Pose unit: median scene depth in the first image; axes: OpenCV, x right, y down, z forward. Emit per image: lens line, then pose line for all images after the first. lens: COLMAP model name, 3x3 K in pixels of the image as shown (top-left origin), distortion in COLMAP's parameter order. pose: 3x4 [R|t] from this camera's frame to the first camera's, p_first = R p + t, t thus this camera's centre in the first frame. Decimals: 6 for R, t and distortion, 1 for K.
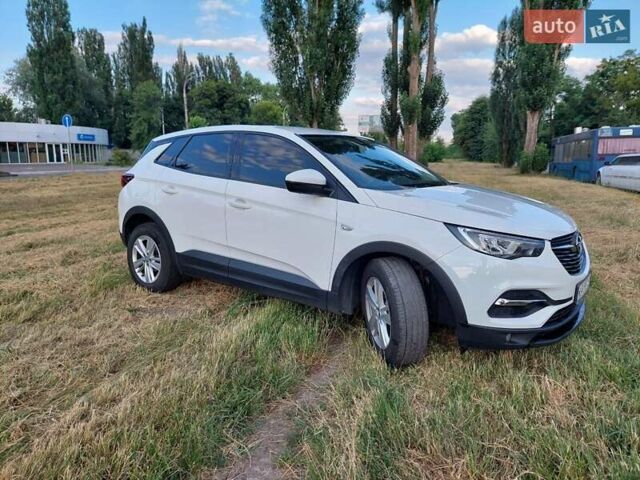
lens RADIAL K [[479.4, 0, 319.7], [0, 479.4, 241.9], [0, 0, 1]] dist [0.041760, -0.038589]
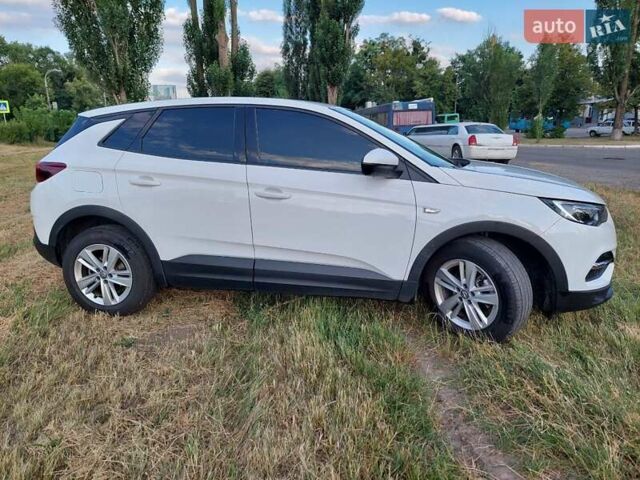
lens RADIAL K [[479.4, 0, 320.0], [0, 479.4, 243.0], [0, 0, 1]] dist [0.041760, -0.038589]
pose [[0.897173, -0.117593, 0.425737, -0.362967], [0.093502, 0.992627, 0.077133, -0.039537], [-0.431669, -0.029395, 0.901553, 0.164689]]
